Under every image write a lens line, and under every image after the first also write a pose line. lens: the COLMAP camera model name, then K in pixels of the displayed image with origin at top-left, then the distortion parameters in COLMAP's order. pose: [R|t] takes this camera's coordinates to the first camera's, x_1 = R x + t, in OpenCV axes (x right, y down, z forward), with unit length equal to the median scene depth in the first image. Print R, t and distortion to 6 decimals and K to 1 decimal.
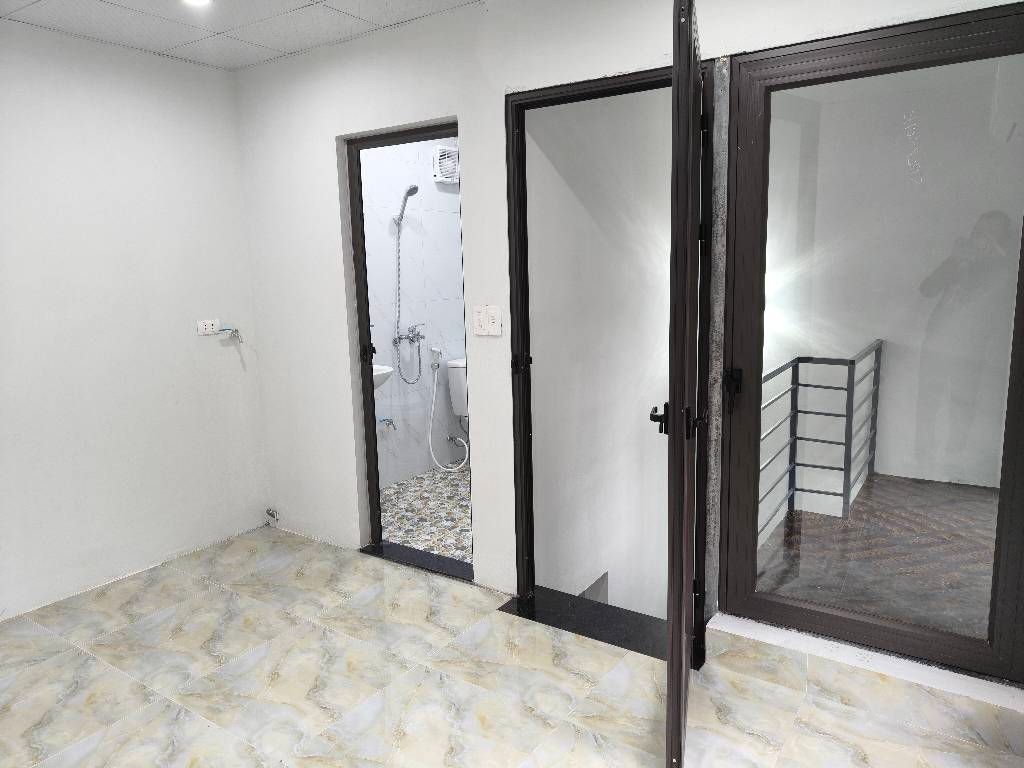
lens RADIAL K [[718.8, 0, 511.8], [0, 718.8, 377.0], [0, 0, 1]] dist [0.017661, -0.012197]
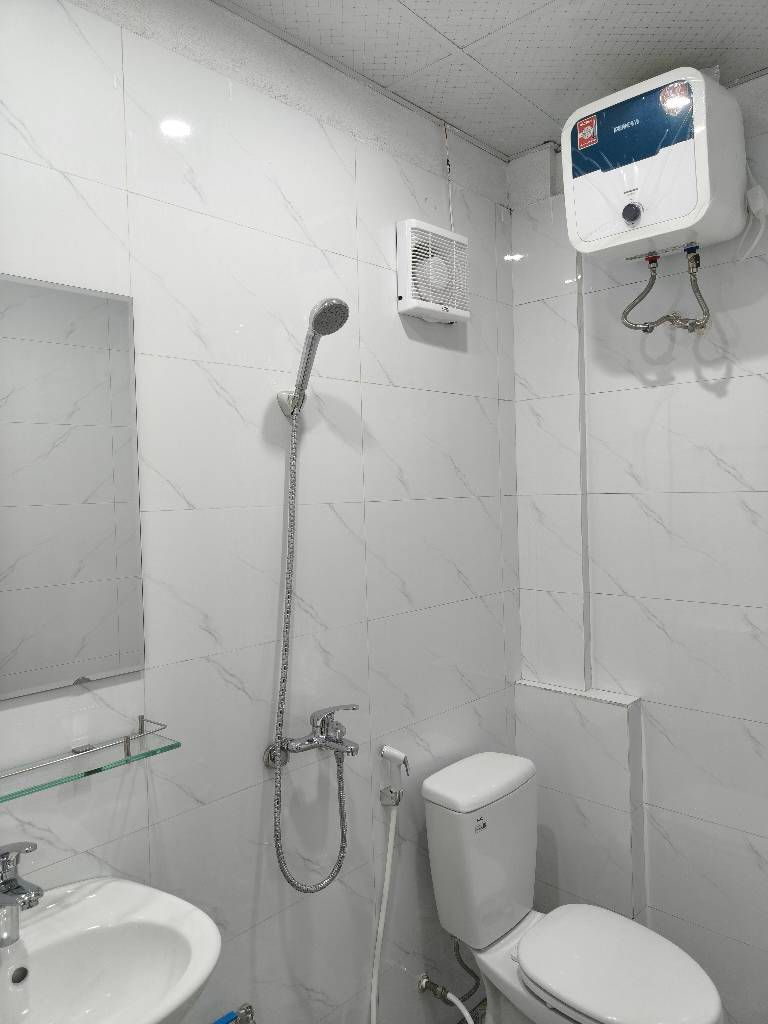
lens RADIAL K [[718.8, 0, 382.2], [0, 718.8, 500.8], [0, 0, 1]] dist [0.017661, -0.012197]
pose [[0.990656, 0.001667, -0.136373, -0.064297], [-0.019940, 0.990950, -0.132741, -0.122871], [0.134918, 0.134220, 0.981724, 0.651766]]
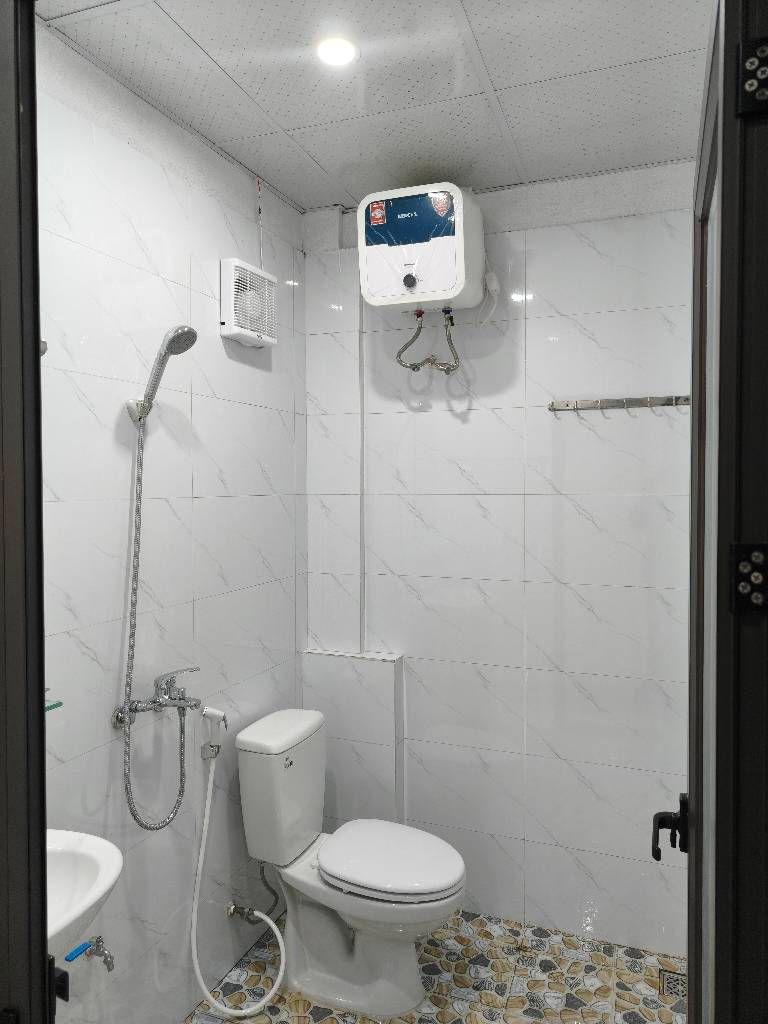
lens RADIAL K [[718.8, 0, 388.9], [0, 718.8, 496.3], [0, 0, 1]] dist [0.017661, -0.012197]
pose [[0.969963, 0.018170, 0.242575, -0.116386], [0.016032, 0.990263, -0.138284, -0.110283], [-0.242725, 0.138020, 0.960227, 0.570436]]
